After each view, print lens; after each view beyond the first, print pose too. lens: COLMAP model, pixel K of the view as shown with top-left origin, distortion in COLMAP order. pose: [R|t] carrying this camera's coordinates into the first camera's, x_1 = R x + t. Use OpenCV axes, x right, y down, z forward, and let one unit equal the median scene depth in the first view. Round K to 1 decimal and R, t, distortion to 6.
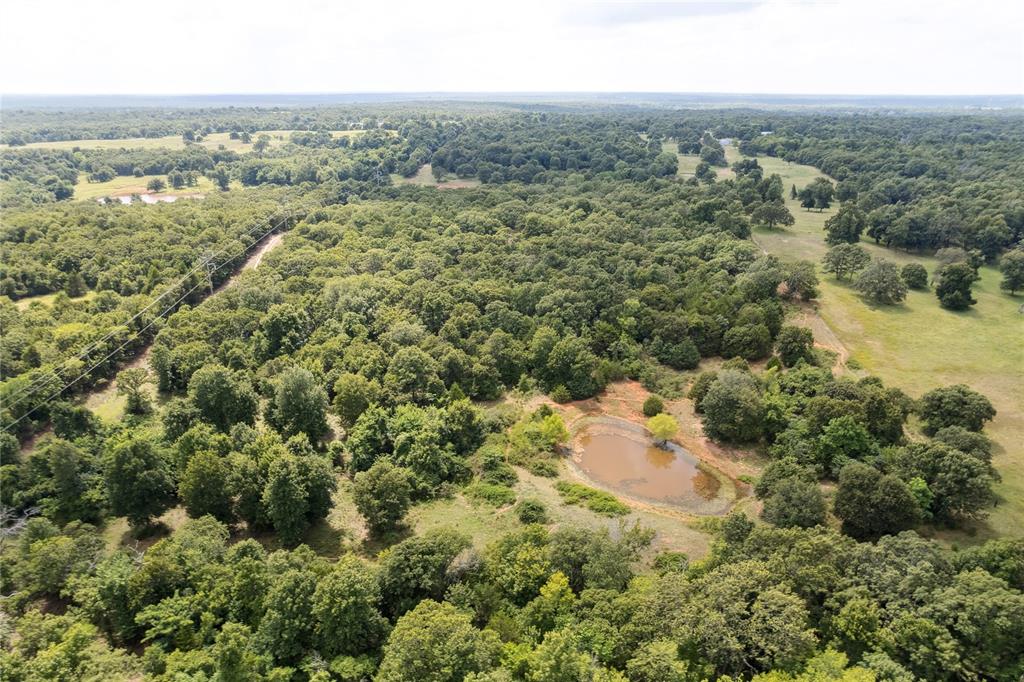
lens RADIAL K [[678.0, 0, 516.6], [0, 678.0, 342.8], [0, 0, 1]] dist [-0.092728, 0.089060]
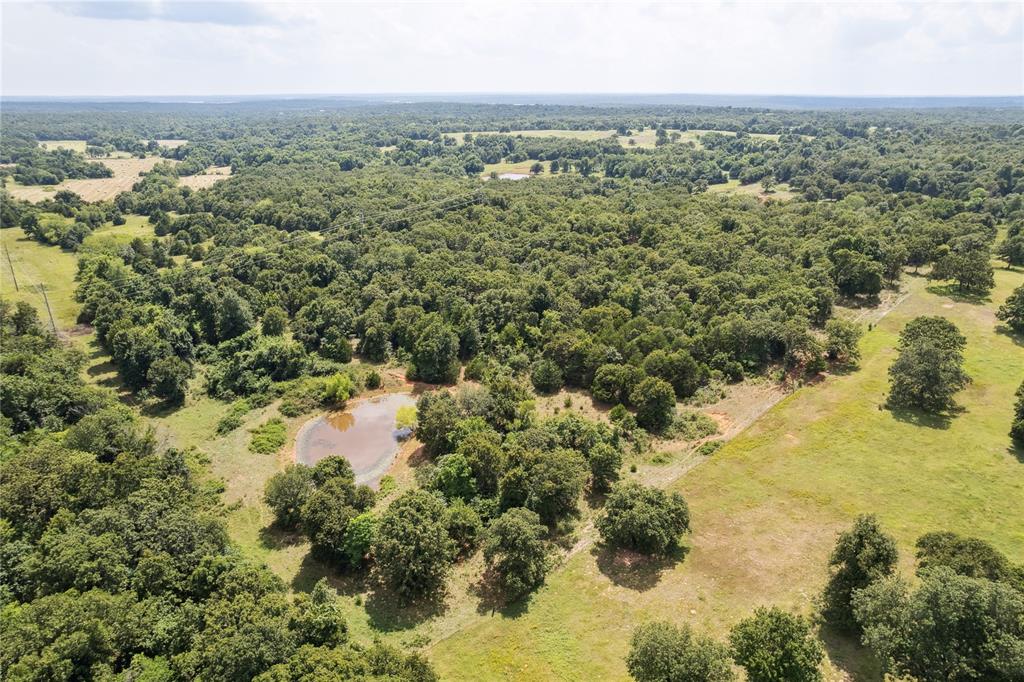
lens RADIAL K [[682.1, 0, 518.7], [0, 682.1, 341.2], [0, 0, 1]] dist [-0.090404, 0.088871]
pose [[0.721389, 0.240563, -0.649405, 0.783704], [-0.244812, 0.965766, 0.085806, -0.095382], [0.647815, 0.097083, 0.755586, 0.246163]]
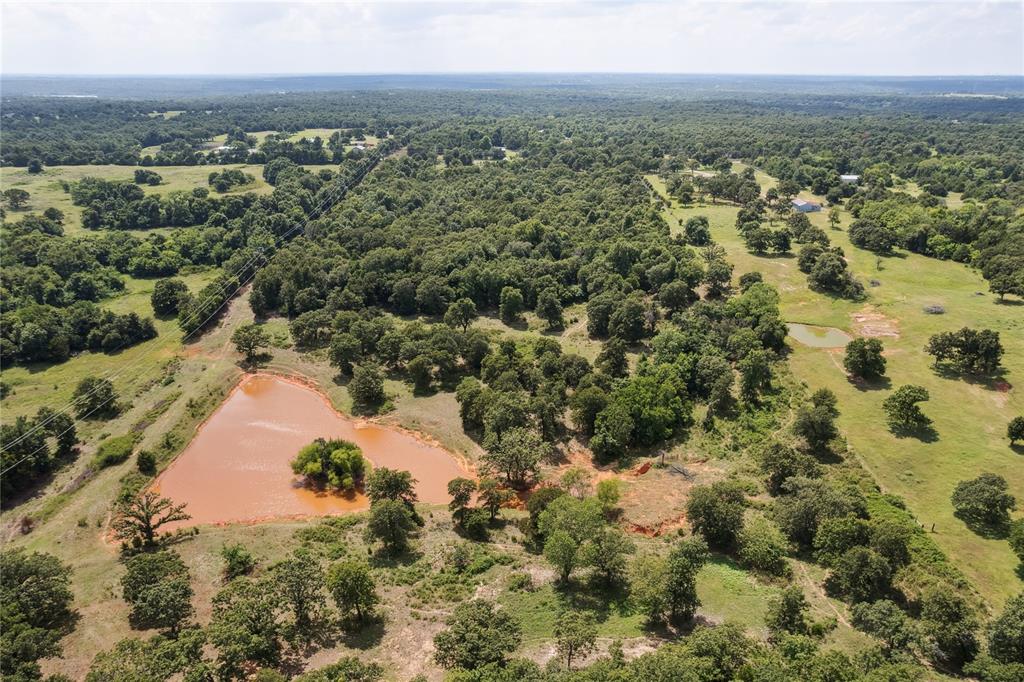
lens RADIAL K [[663.5, 0, 516.5], [0, 663.5, 344.3], [0, 0, 1]] dist [-0.086024, 0.080794]
pose [[0.998585, -0.020612, 0.049030, 0.105008], [0.018789, 0.999125, 0.037361, -0.699967], [-0.049757, -0.036387, 0.998098, 1.496678]]
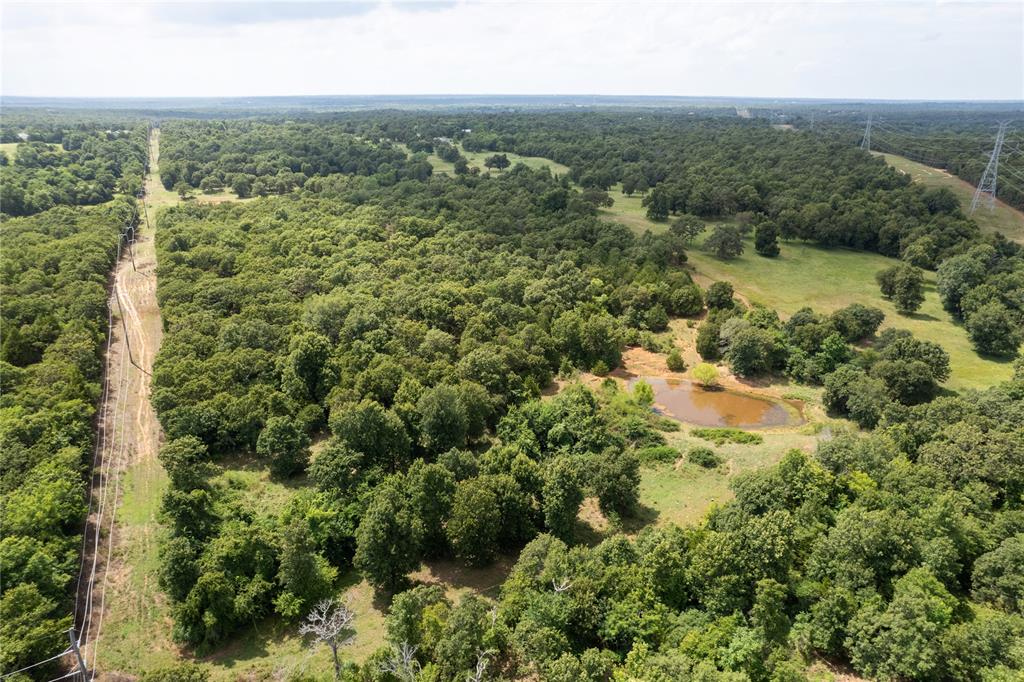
lens RADIAL K [[670.0, 0, 517.0], [0, 670.0, 347.3], [0, 0, 1]] dist [-0.086098, 0.081047]
pose [[0.860779, -0.180088, 0.476054, -0.497671], [0.177373, 0.982817, 0.051077, -0.033410], [-0.477072, 0.040473, 0.877932, 0.093401]]
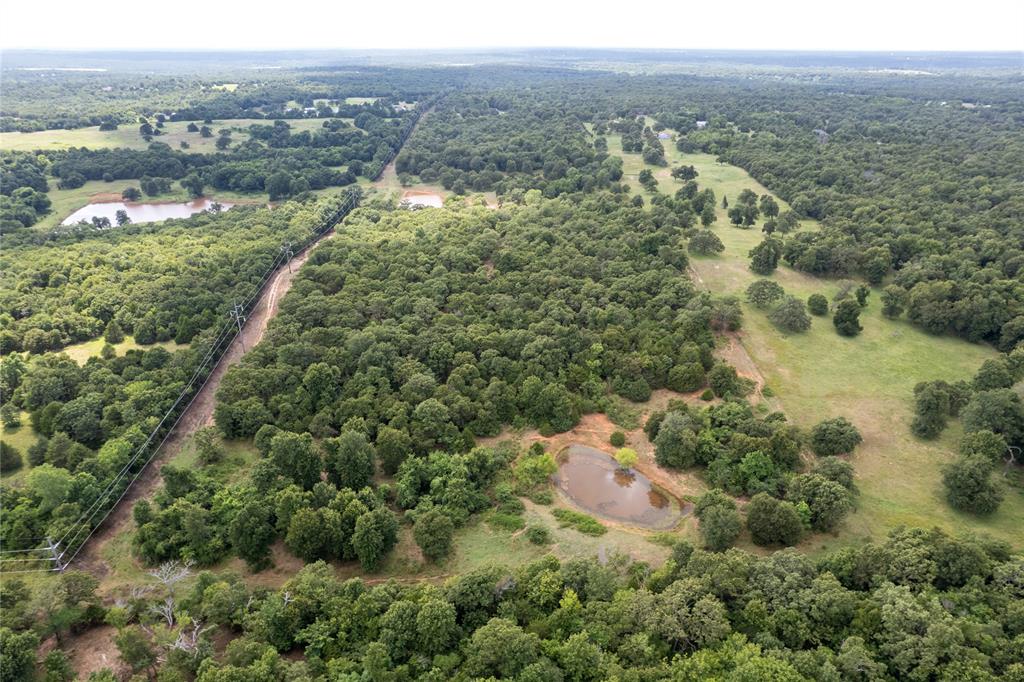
lens RADIAL K [[663.5, 0, 516.5], [0, 663.5, 344.3], [0, 0, 1]] dist [-0.086024, 0.080794]
pose [[0.996296, -0.034042, 0.078964, -0.076909], [0.028179, 0.996844, 0.074221, -0.162562], [-0.081241, -0.071721, 0.994111, -0.218305]]
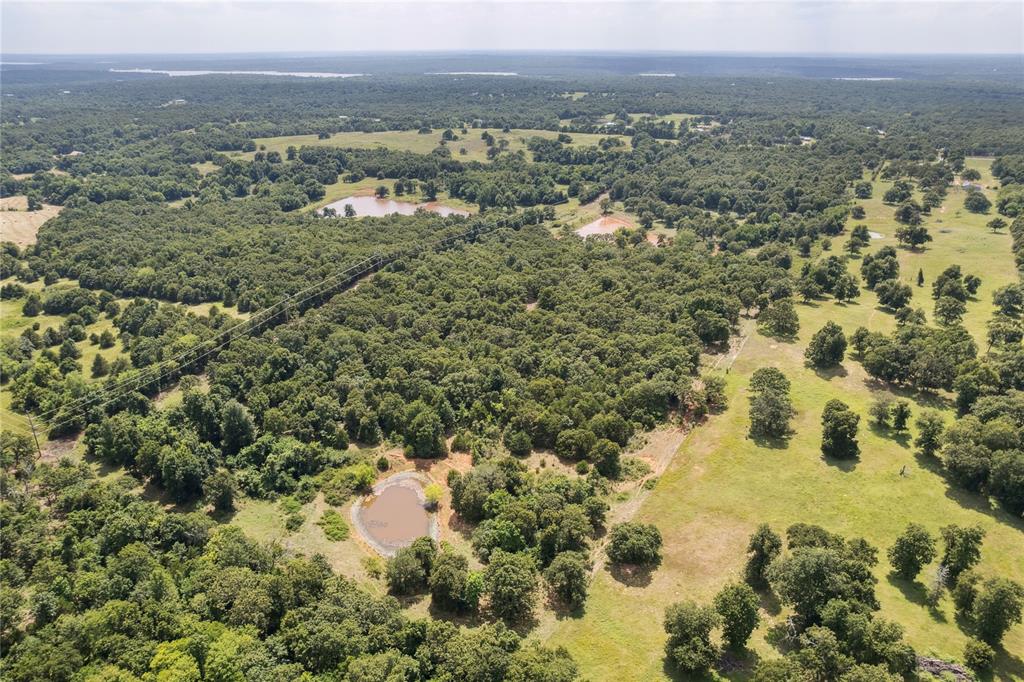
lens RADIAL K [[735.6, 0, 517.2], [0, 735.6, 340.5], [0, 0, 1]] dist [-0.071171, 0.049619]
pose [[0.888170, 0.168434, -0.427532, 0.763267], [-0.157665, 0.985621, 0.060764, -0.241836], [0.431619, 0.013438, 0.901956, -0.233096]]
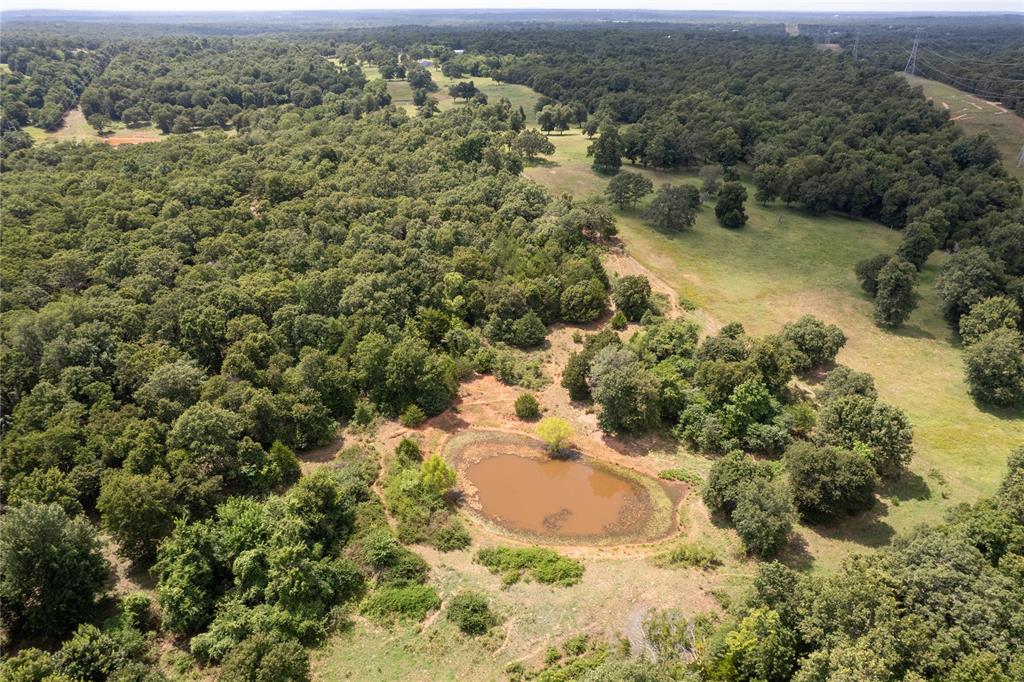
lens RADIAL K [[666.1, 0, 516.8], [0, 666.1, 343.4], [0, 0, 1]] dist [-0.083965, 0.078928]
pose [[0.891282, -0.206137, 0.403885, -0.106870], [0.158903, 0.976202, 0.147576, -0.089454], [-0.424694, -0.067353, 0.902828, 0.225447]]
